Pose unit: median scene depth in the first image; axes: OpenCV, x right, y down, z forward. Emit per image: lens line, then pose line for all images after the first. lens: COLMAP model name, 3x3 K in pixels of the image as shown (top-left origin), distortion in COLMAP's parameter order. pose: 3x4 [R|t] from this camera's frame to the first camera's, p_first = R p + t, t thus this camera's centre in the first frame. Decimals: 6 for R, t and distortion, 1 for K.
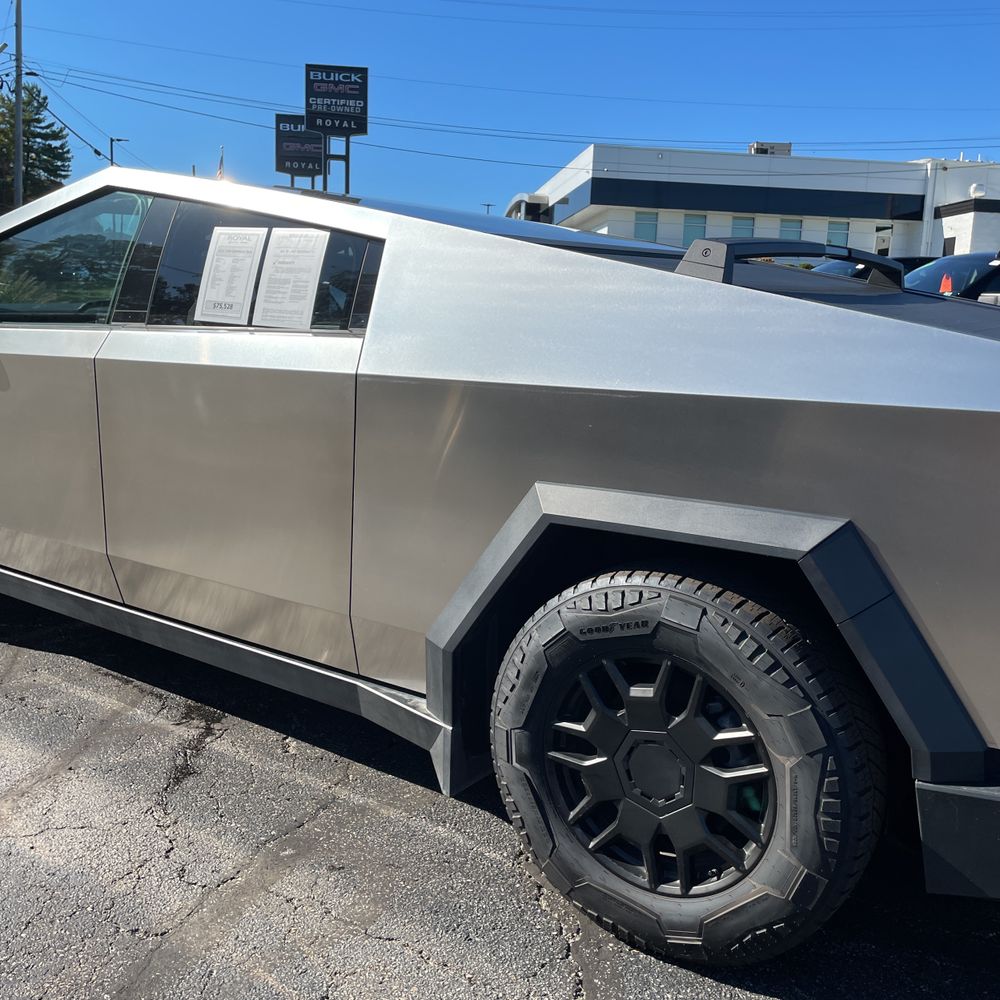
lens RADIAL K [[994.7, 0, 478.7], [0, 994.7, 498.3], [0, 0, 1]] dist [0.062804, 0.000000]
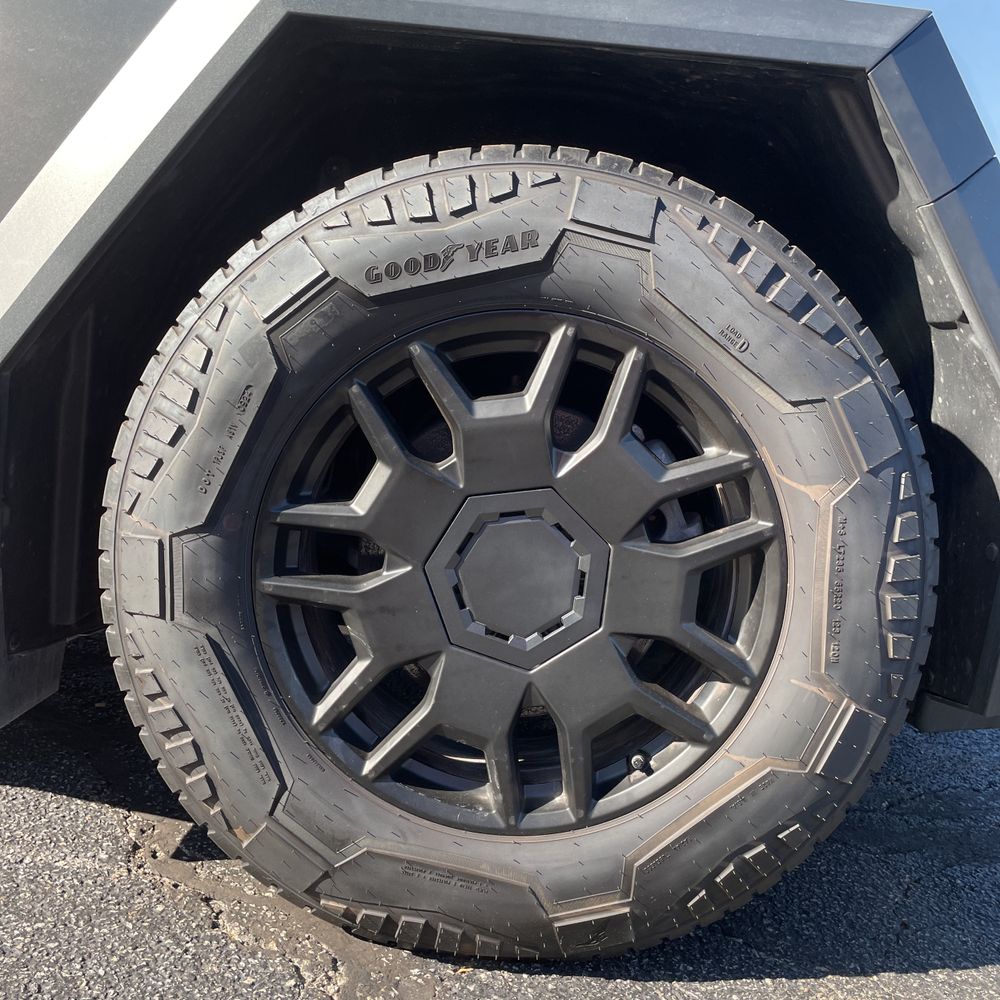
lens RADIAL K [[994.7, 0, 481.8], [0, 994.7, 502.2], [0, 0, 1]] dist [0.062804, 0.000000]
pose [[0.831837, -0.011604, 0.554898, -0.100863], [0.021996, 0.999685, -0.012068, 0.240687], [-0.554584, 0.022244, 0.831831, 0.611088]]
